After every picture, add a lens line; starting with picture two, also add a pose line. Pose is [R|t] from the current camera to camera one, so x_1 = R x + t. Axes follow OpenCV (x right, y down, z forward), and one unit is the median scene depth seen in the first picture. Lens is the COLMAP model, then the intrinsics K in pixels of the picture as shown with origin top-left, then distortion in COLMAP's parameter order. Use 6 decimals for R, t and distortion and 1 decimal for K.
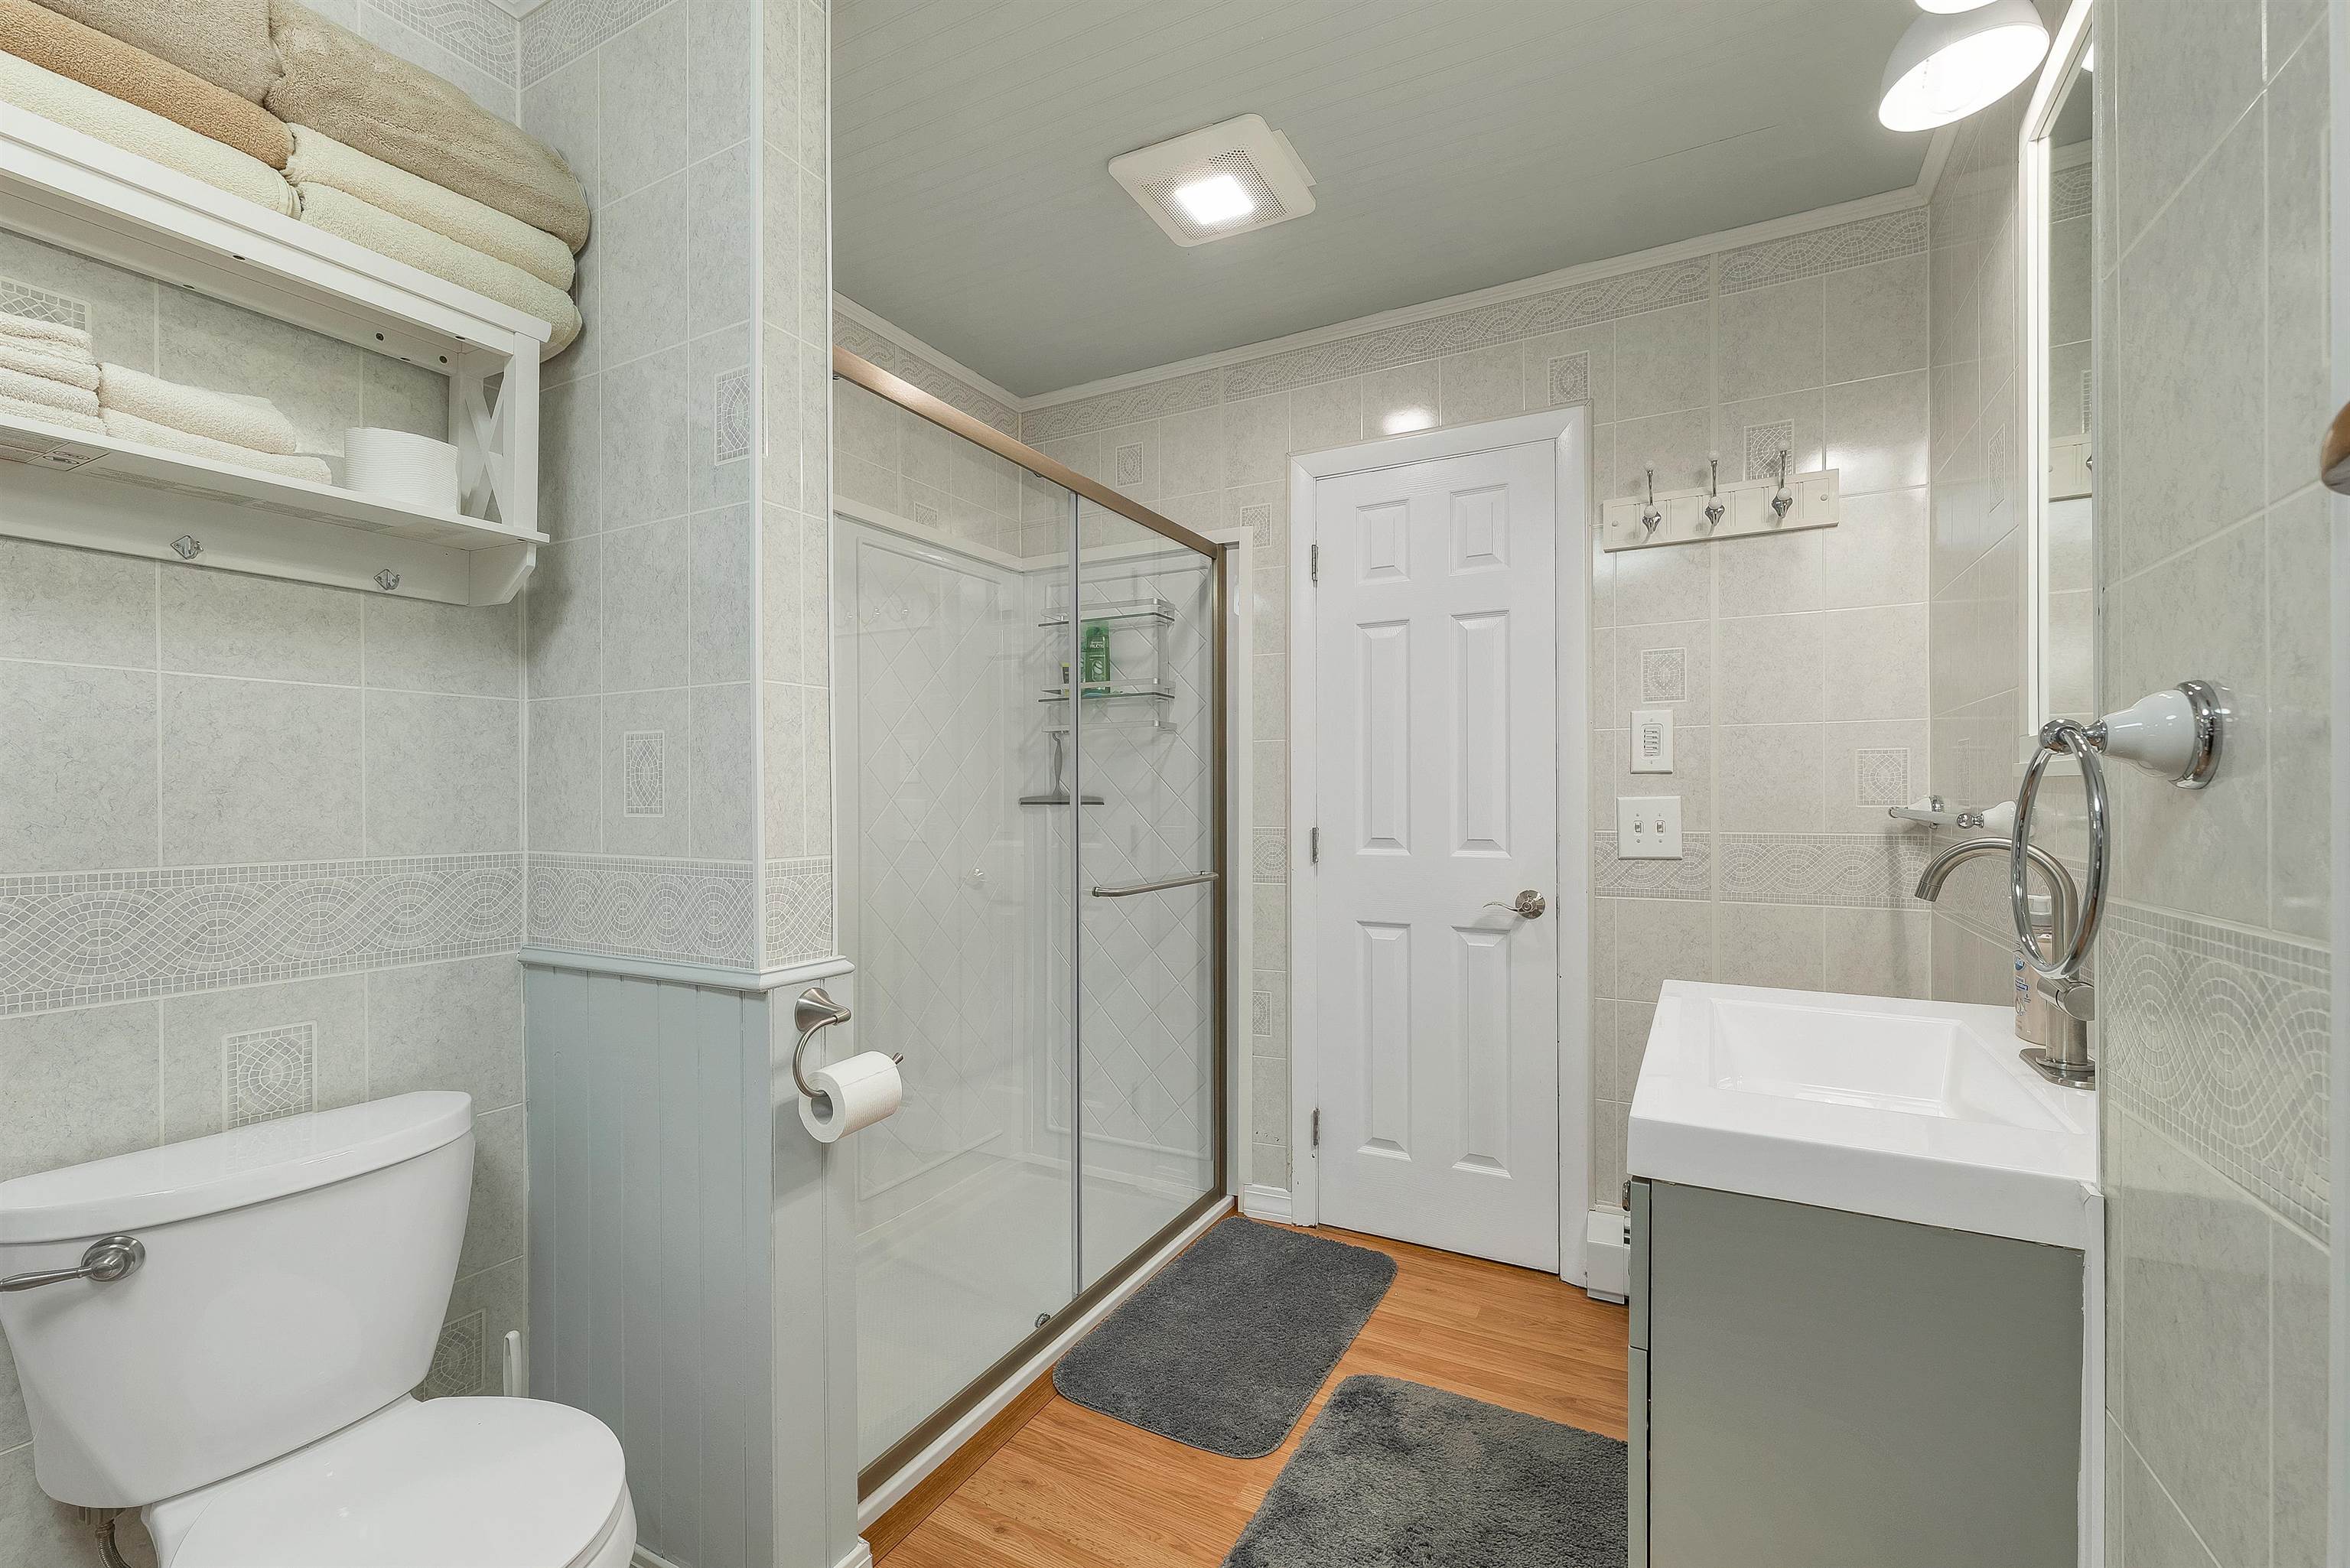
lens RADIAL K [[971.8, 0, 1166.6], [0, 971.8, 801.9], [0, 0, 1]] dist [0.003775, 0.000550]
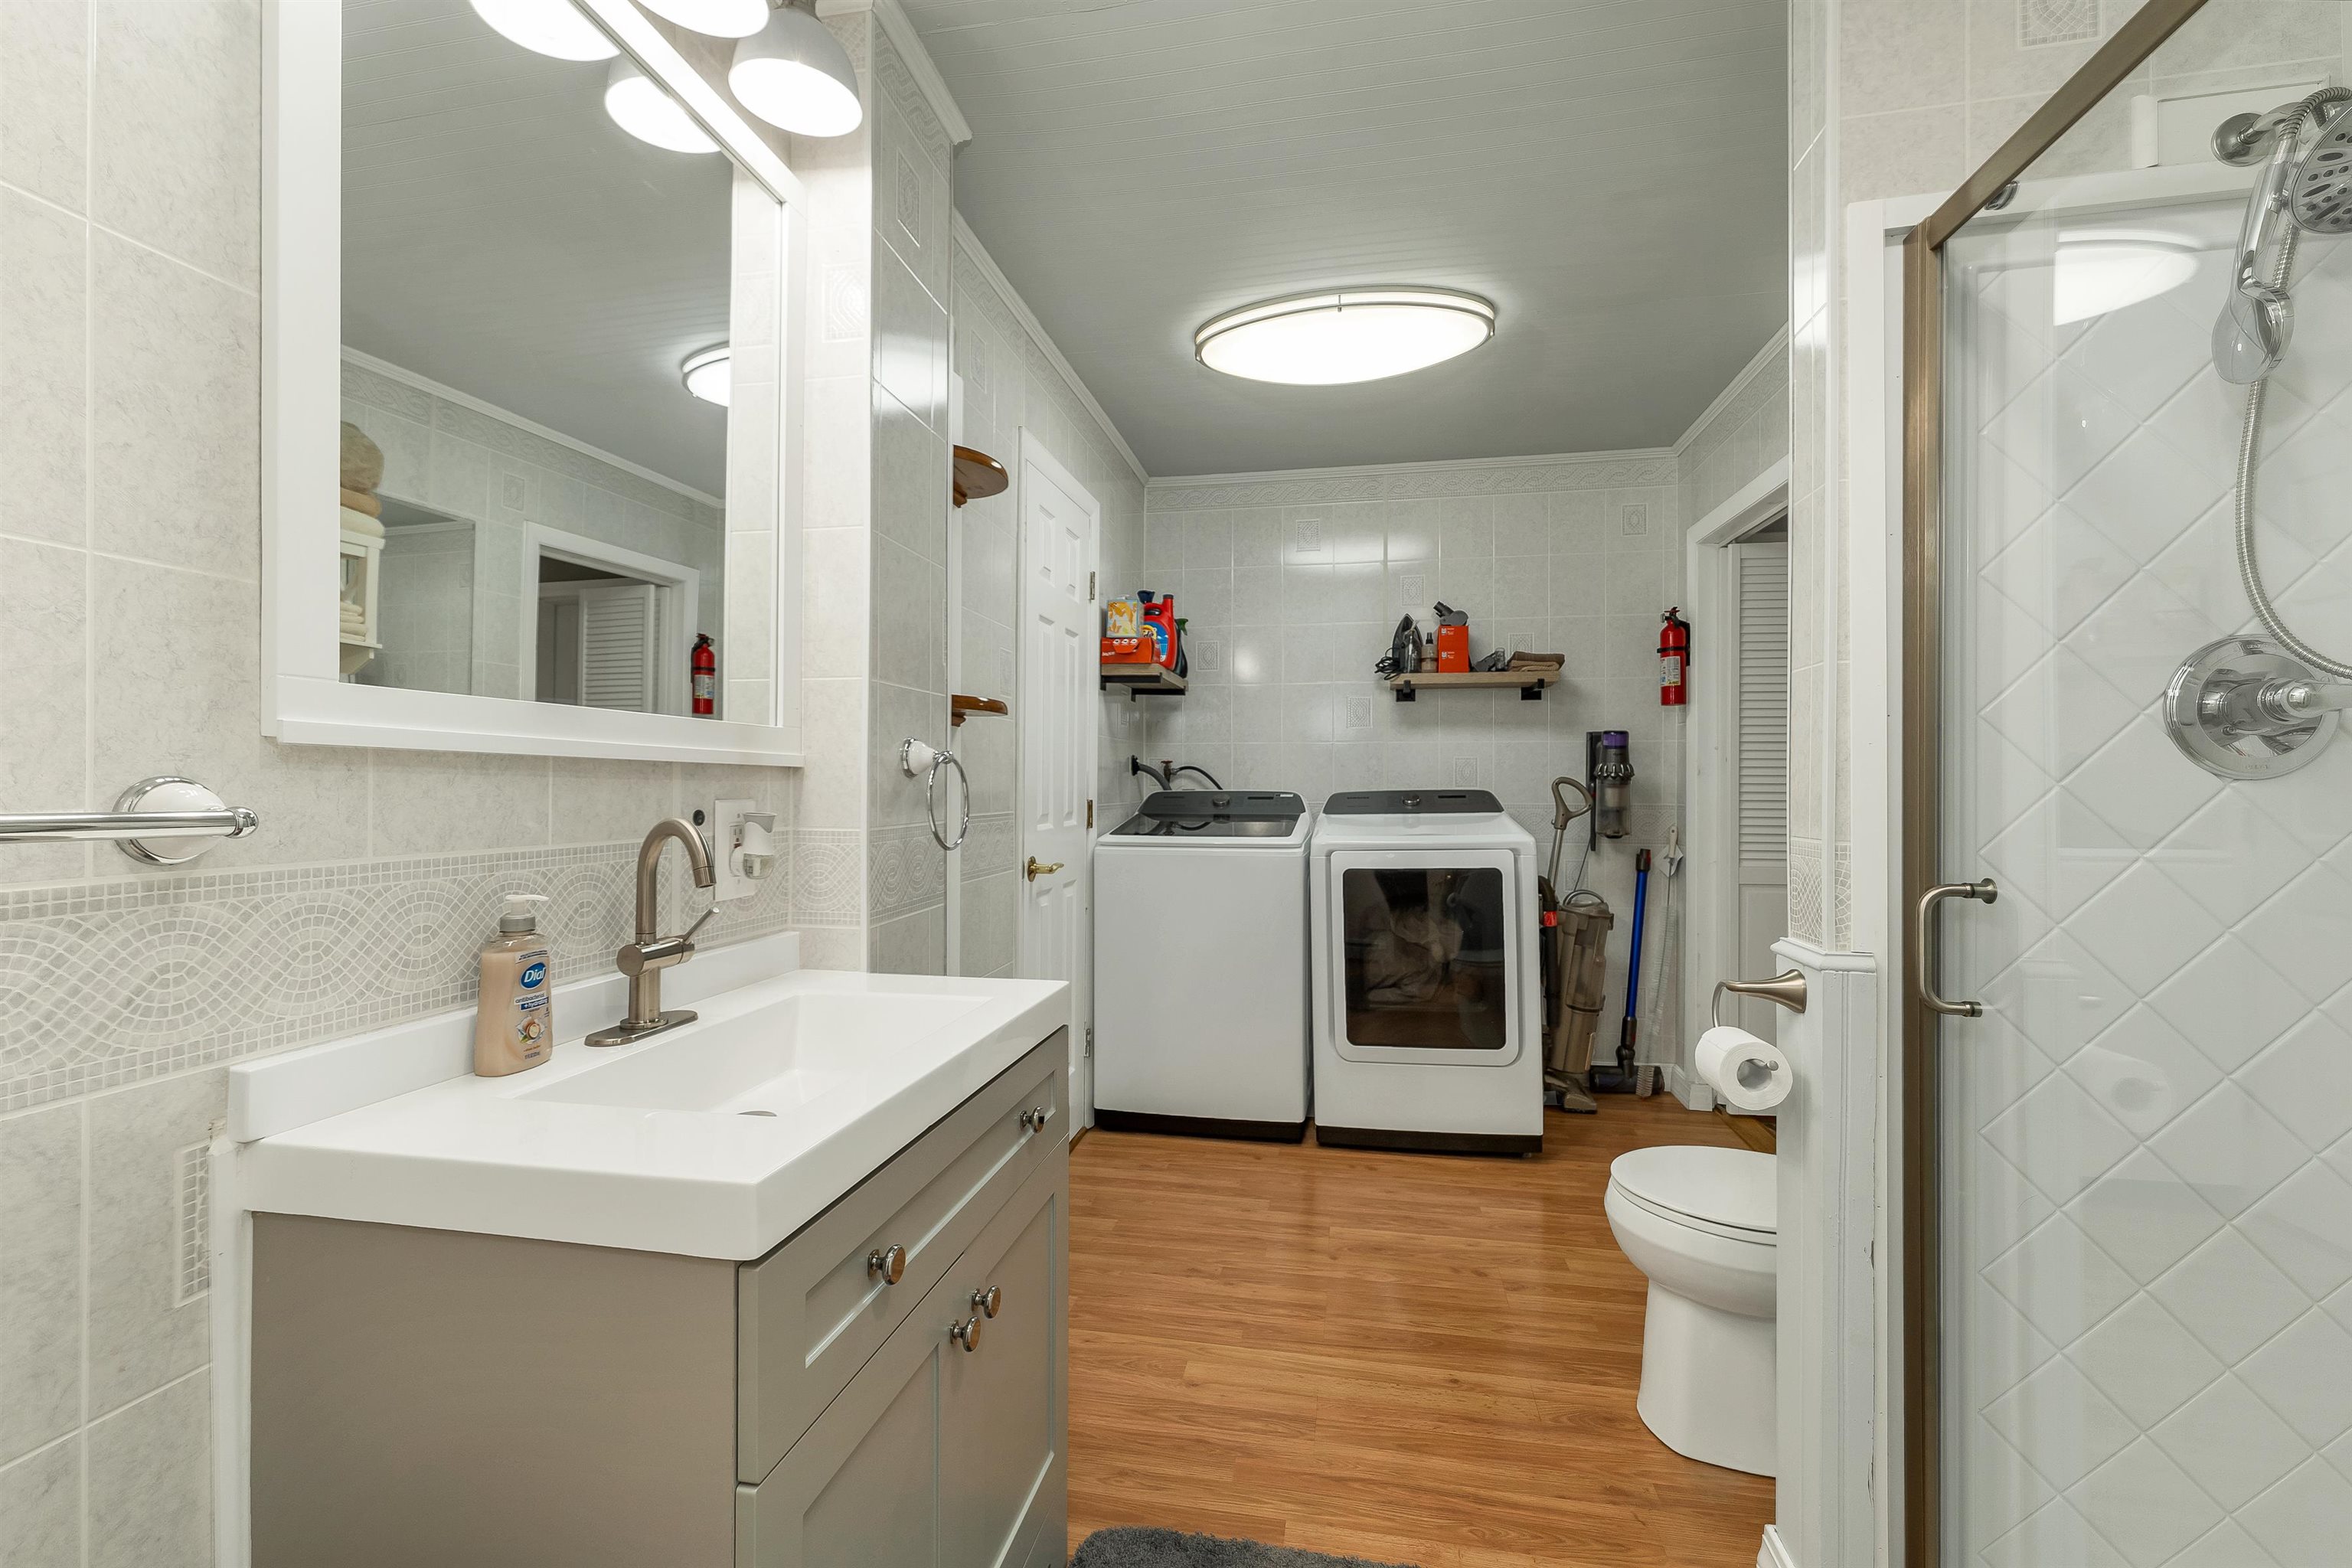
lens RADIAL K [[972.7, 0, 1179.5], [0, 972.7, 772.9], [0, 0, 1]] dist [0.003775, 0.000550]
pose [[0.952560, 0.007600, 0.304257, -0.551190], [-0.002540, 0.999852, -0.017023, 0.009453], [-0.304342, 0.015443, 0.952438, 0.213371]]
